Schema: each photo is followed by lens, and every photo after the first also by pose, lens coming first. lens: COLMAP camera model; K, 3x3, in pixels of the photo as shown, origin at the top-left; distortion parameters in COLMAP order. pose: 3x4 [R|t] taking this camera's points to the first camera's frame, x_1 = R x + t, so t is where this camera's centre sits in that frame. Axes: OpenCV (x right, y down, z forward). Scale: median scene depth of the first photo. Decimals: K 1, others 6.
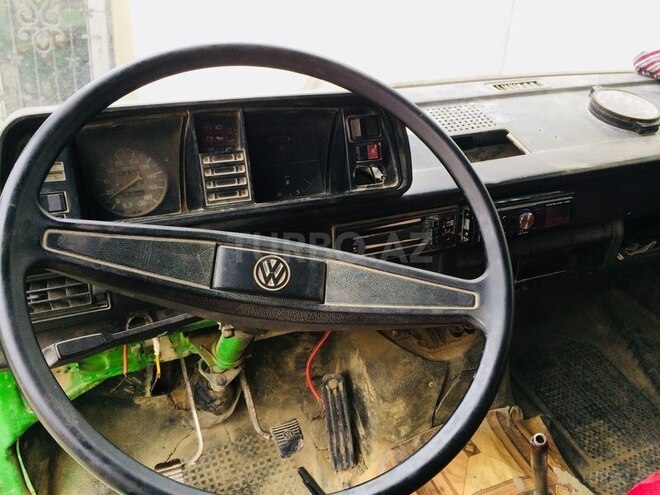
lens RADIAL K [[560.0, 0, 330.4], [0, 560.0, 236.2], [0, 0, 1]] dist [0.010156, 0.007142]
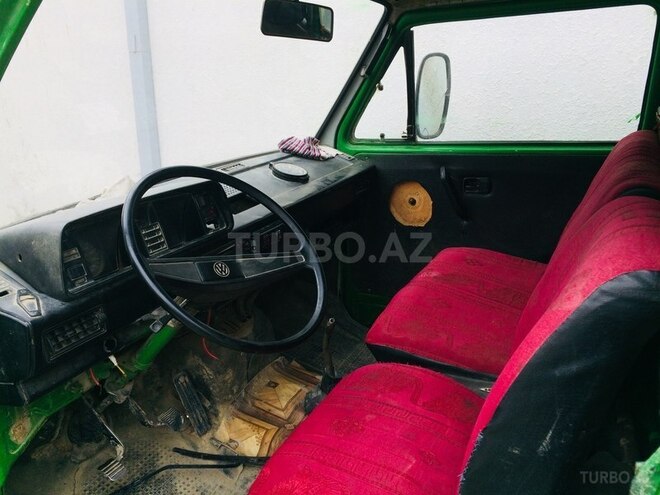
lens RADIAL K [[560.0, 0, 330.4], [0, 560.0, 236.2], [0, 0, 1]] dist [0.010156, 0.007142]
pose [[0.757564, -0.212386, 0.617243, -0.556364], [0.291762, 0.956047, -0.029125, 0.066467], [-0.583928, 0.202152, 0.786233, -0.477003]]
